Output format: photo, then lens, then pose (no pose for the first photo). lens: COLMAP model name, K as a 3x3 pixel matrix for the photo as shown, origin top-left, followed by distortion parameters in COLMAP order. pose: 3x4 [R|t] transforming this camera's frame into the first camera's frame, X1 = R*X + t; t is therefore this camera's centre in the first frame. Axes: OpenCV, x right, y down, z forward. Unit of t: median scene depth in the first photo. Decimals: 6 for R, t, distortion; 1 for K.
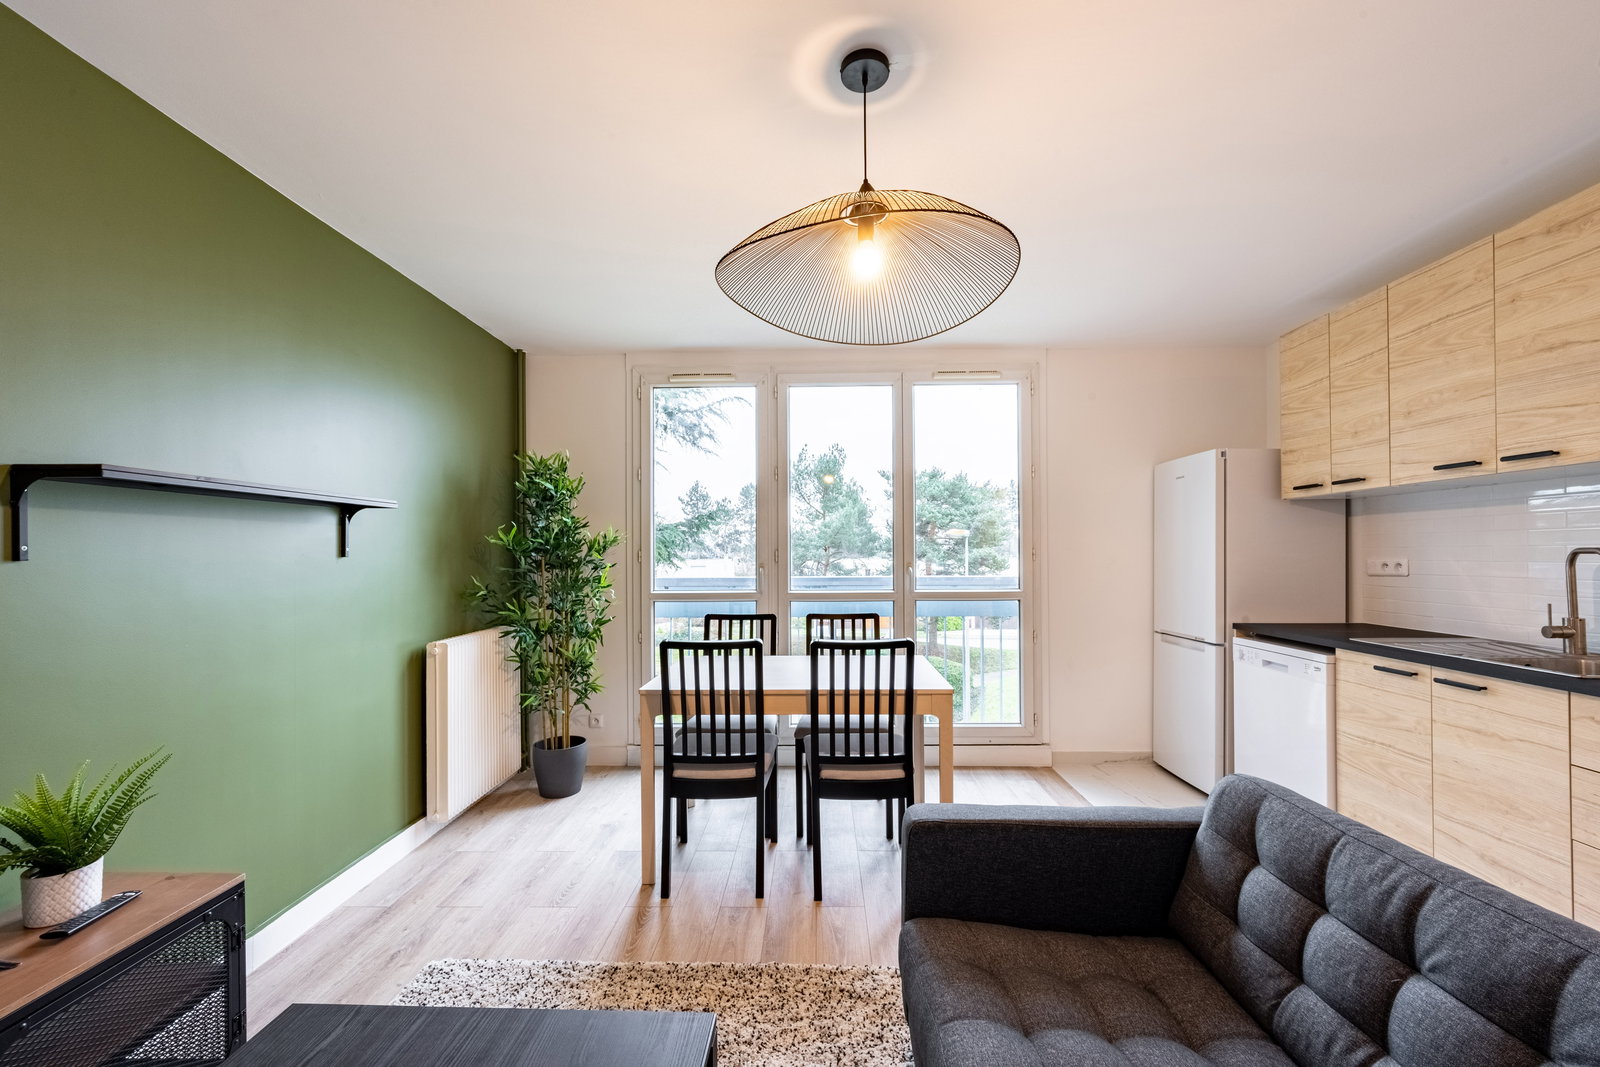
lens RADIAL K [[641.1, 0, 796.9], [0, 641.1, 548.0], [0, 0, 1]] dist [0.001046, 0.000131]
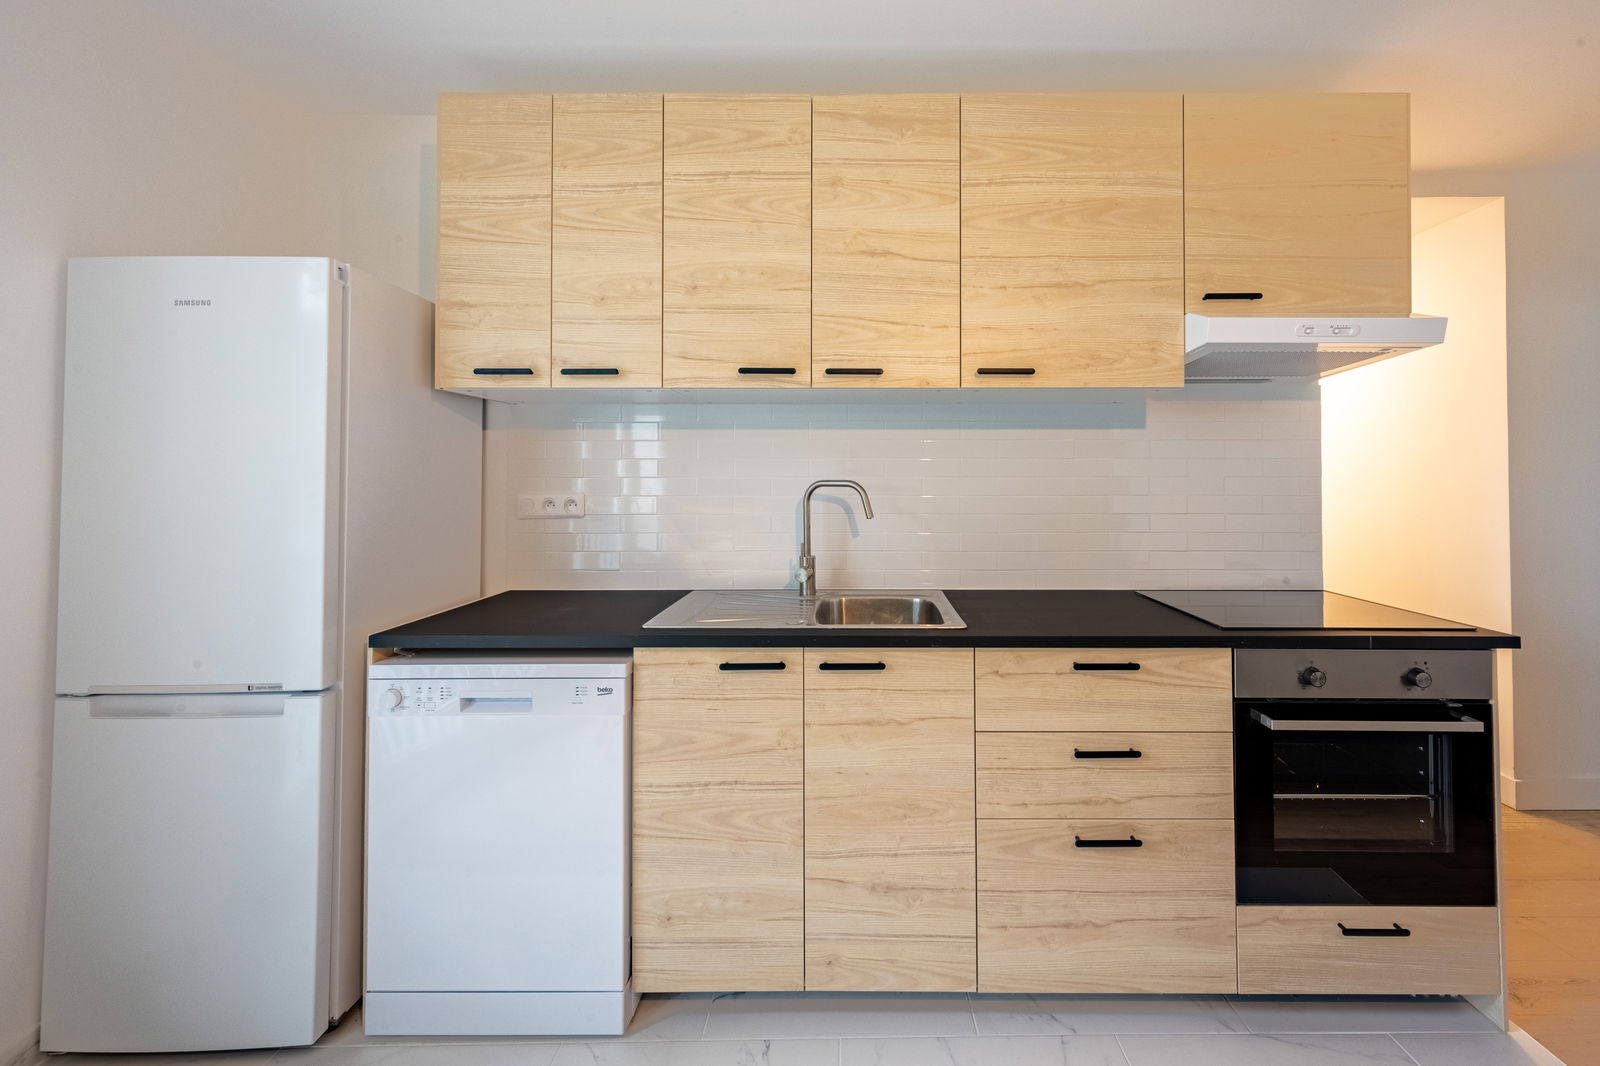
lens RADIAL K [[658.8, 0, 846.9], [0, 658.8, 466.4], [0, 0, 1]] dist [0.001879, 0.000251]
pose [[-0.048246, 0.022555, 0.998581, 0.223748], [-0.008953, 0.999695, -0.023013, 0.001376], [-0.998795, -0.010050, -0.048029, 0.853585]]
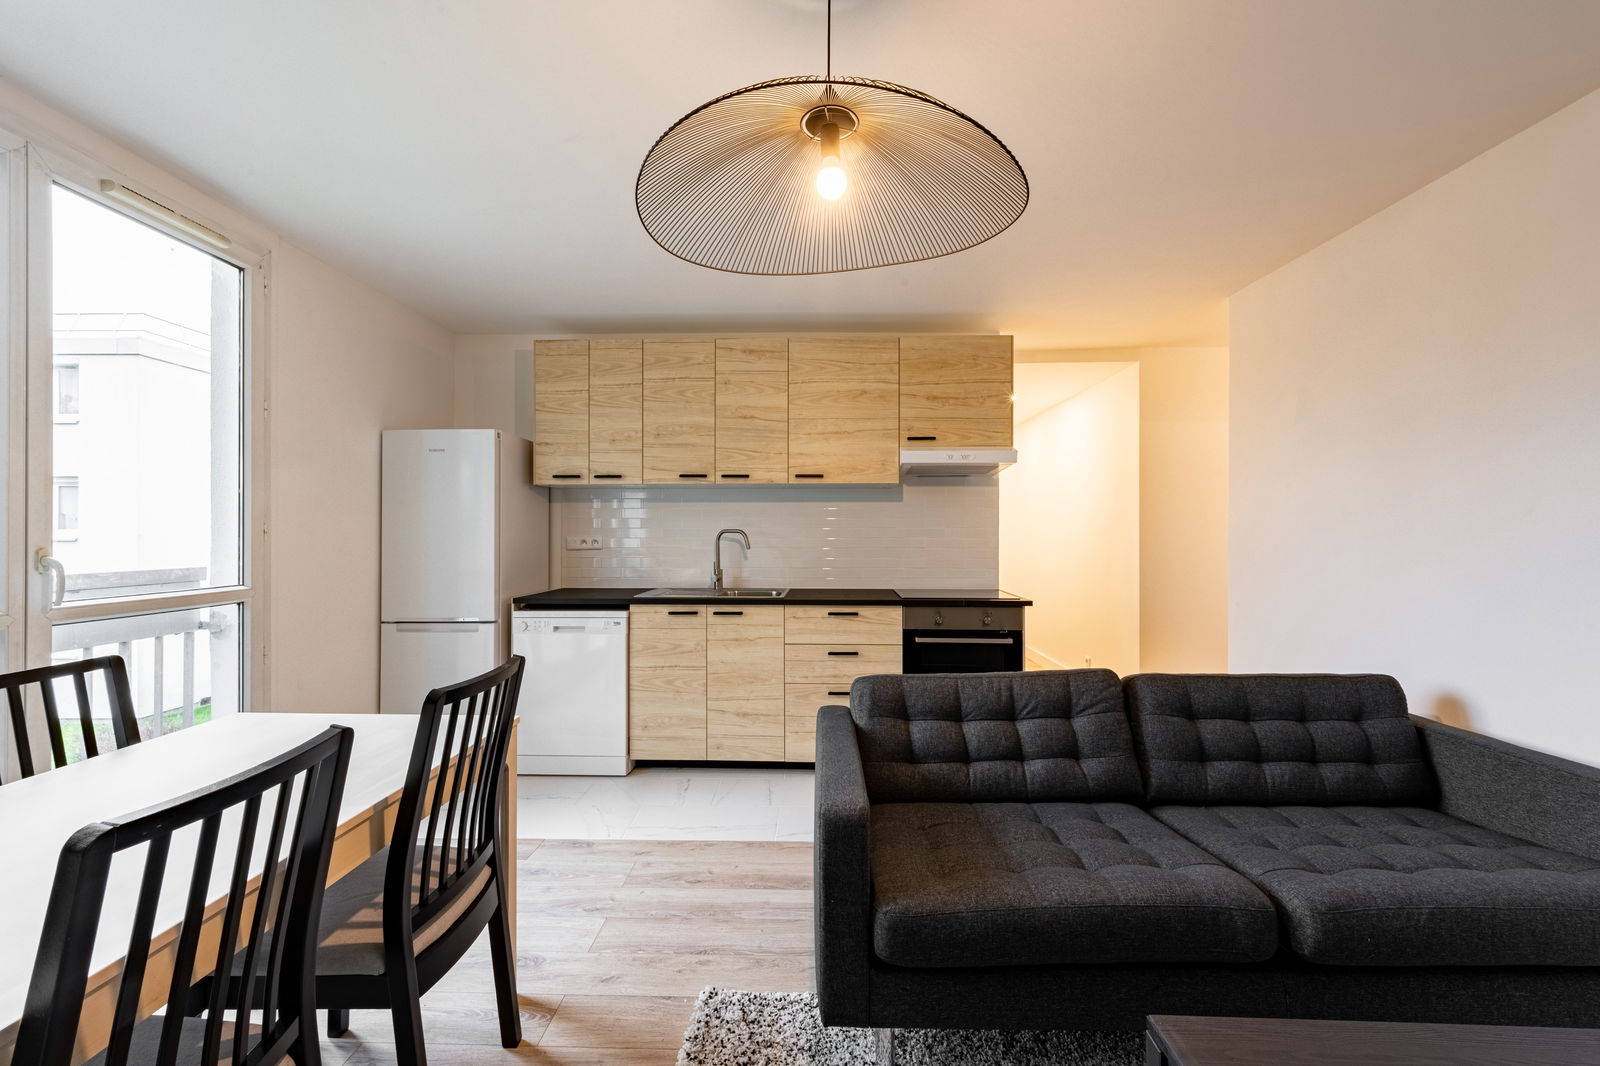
lens RADIAL K [[640.8, 0, 799.5], [0, 640.8, 528.4], [0, 0, 1]] dist [0.000657, 0.000090]
pose [[-0.009828, 0.011630, 0.999884, -0.477605], [-0.009880, 0.999882, -0.011727, 0.013241], [-0.999903, -0.009994, -0.009712, 0.684998]]
